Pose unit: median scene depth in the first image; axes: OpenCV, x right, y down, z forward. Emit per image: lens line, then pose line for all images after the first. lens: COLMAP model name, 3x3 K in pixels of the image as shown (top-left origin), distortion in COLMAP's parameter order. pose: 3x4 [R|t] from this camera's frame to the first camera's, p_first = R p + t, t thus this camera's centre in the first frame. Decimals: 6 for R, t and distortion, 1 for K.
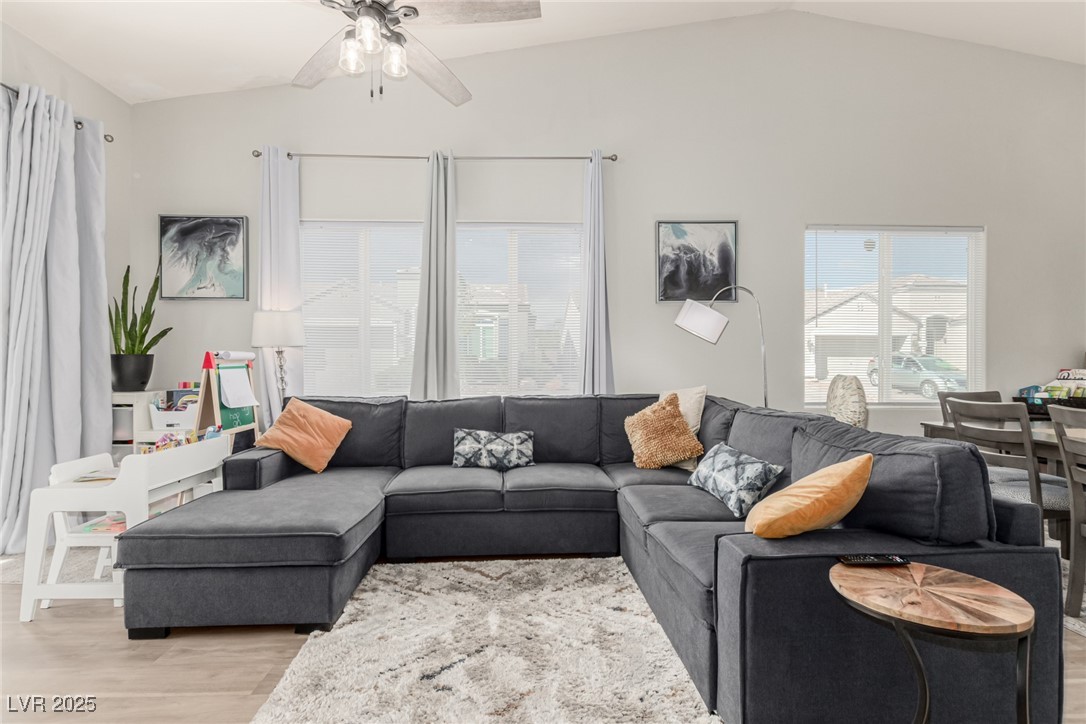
lens RADIAL K [[507.9, 0, 538.6], [0, 507.9, 363.7], [0, 0, 1]] dist [-0.007440, -0.001064]
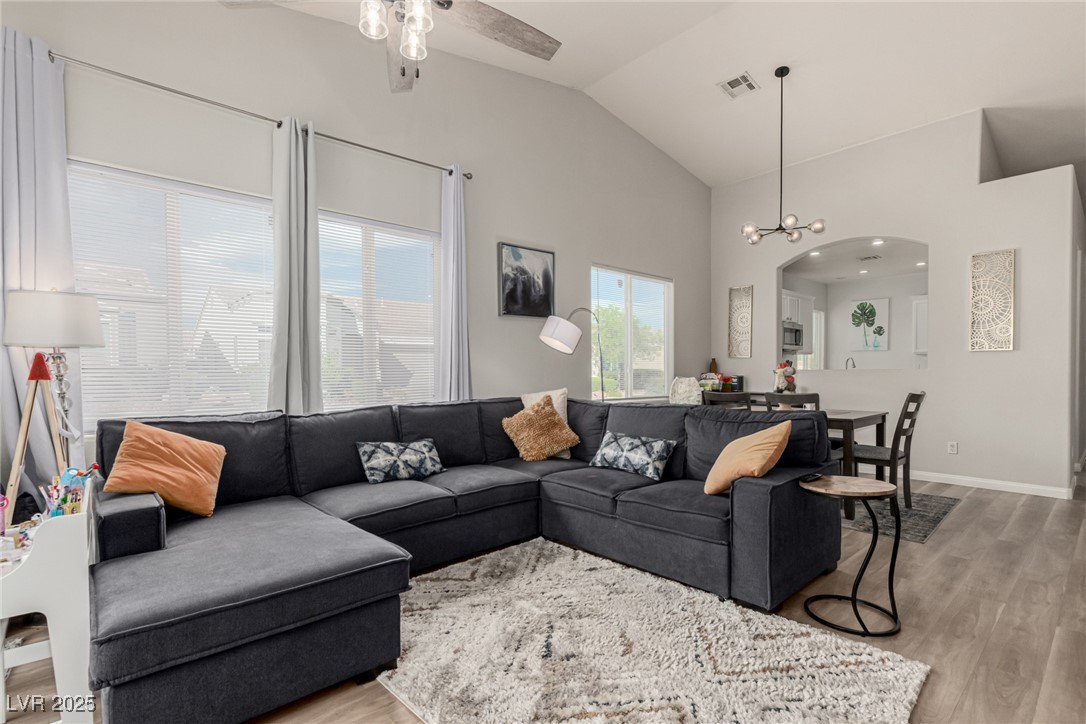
lens RADIAL K [[507.9, 0, 556.6], [0, 507.9, 380.4], [0, 0, 1]] dist [-0.007440, -0.001064]
pose [[0.761954, -0.016005, 0.647433, -0.491094], [0.004943, 0.999809, 0.018900, 0.001359], [-0.647612, -0.011201, 0.761888, 0.086260]]
